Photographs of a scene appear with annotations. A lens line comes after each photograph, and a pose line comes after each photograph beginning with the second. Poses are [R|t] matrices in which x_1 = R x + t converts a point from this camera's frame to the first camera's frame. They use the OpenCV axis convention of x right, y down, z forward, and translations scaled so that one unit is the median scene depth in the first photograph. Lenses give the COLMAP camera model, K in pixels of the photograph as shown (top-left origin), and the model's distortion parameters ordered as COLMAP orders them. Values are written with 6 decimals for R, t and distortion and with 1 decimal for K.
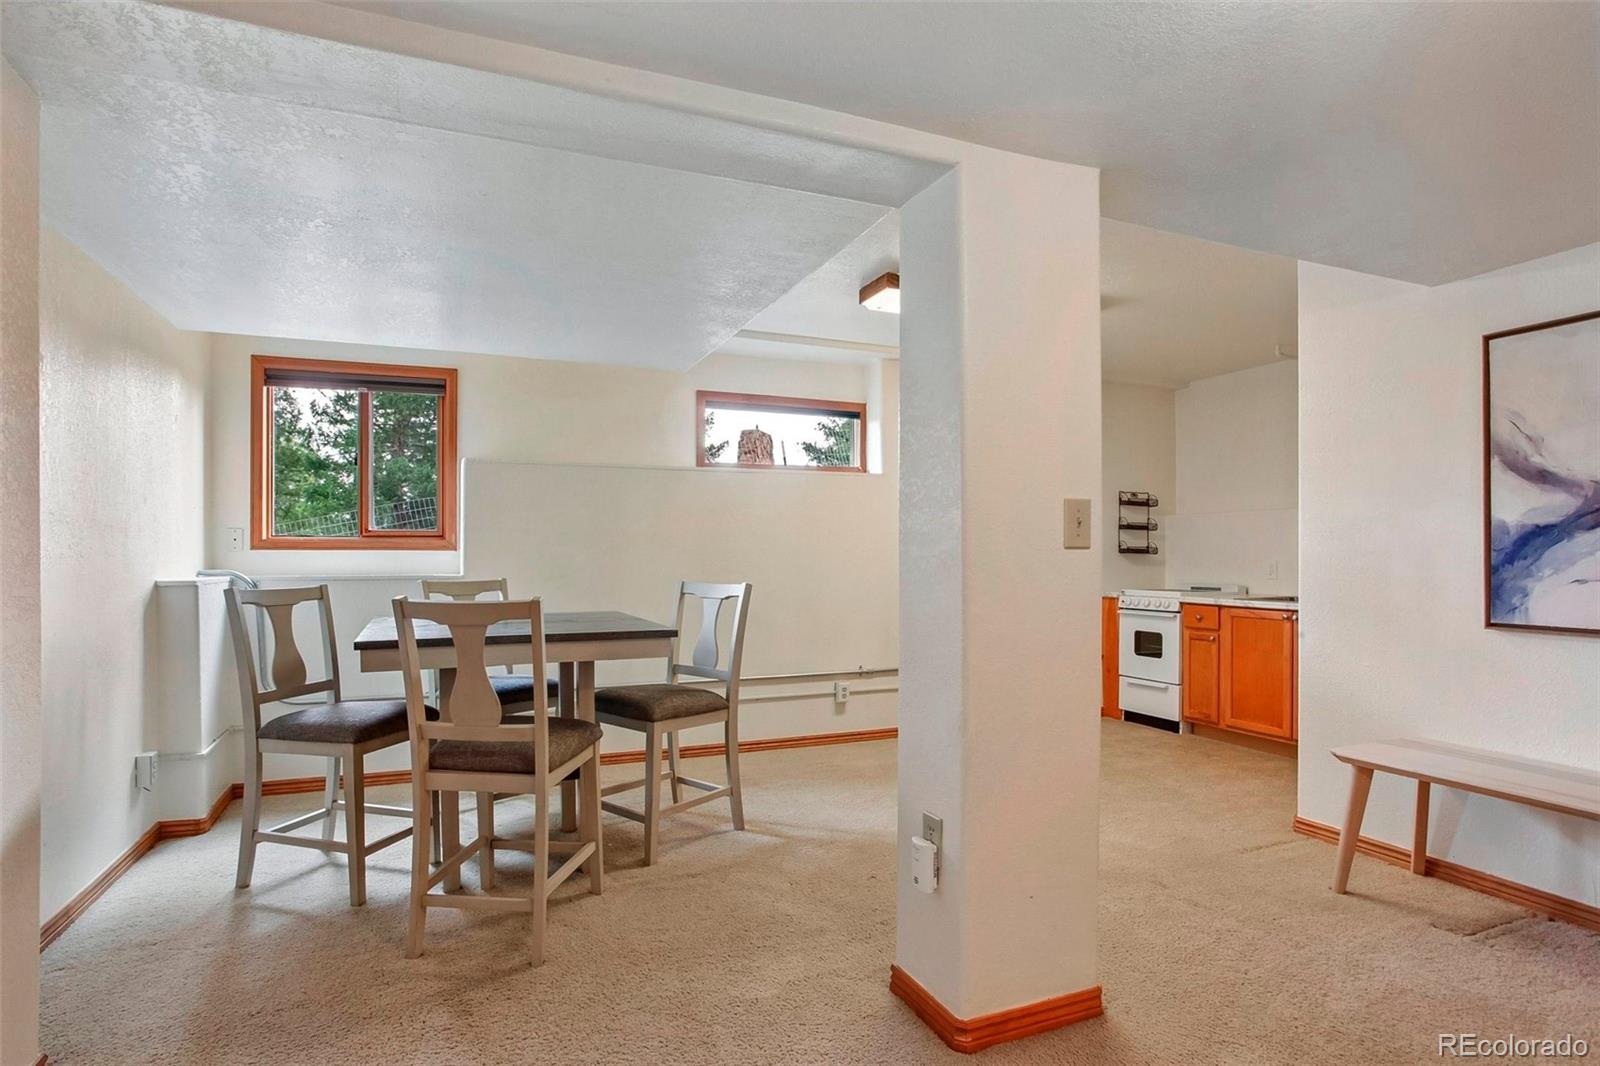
lens RADIAL K [[822.6, 0, 796.0], [0, 822.6, 547.5], [0, 0, 1]] dist [-0.026050, 0.002285]
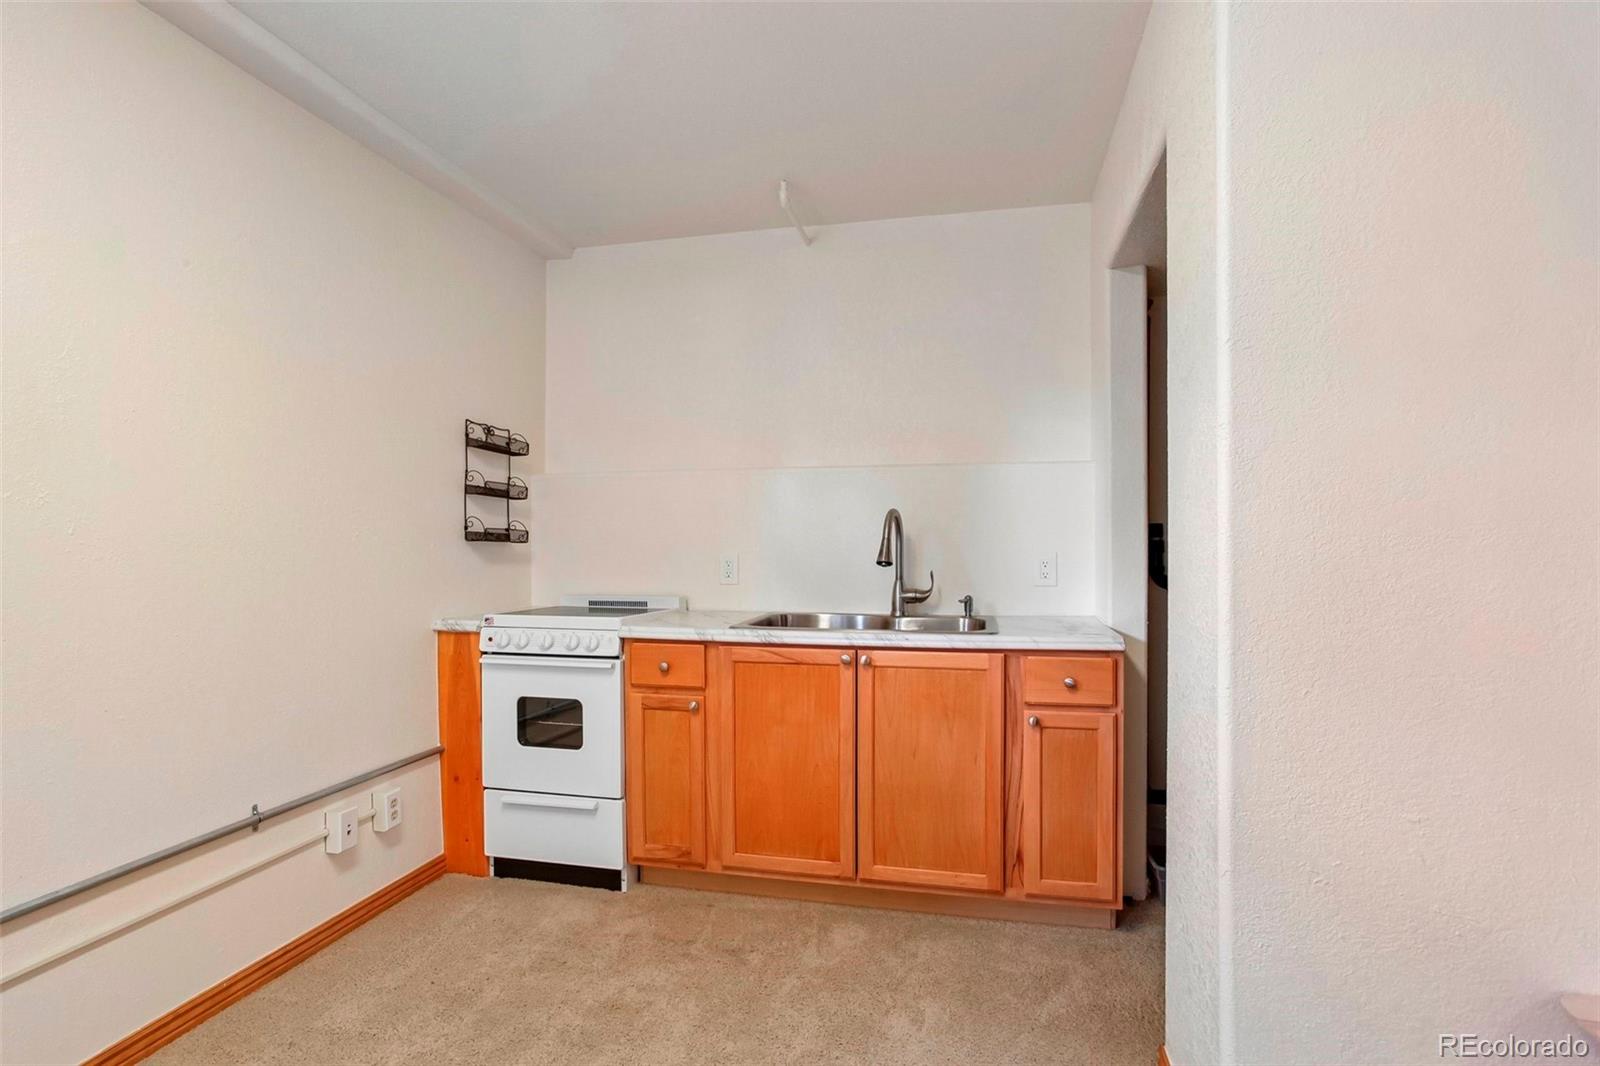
lens RADIAL K [[822.6, 0, 790.4], [0, 822.6, 540.9], [0, 0, 1]] dist [-0.026050, 0.002285]
pose [[0.581554, -0.002801, 0.813503, 0.105523], [-0.009993, 0.999894, 0.010587, -0.000581], [-0.813446, -0.014286, 0.581465, 0.585434]]
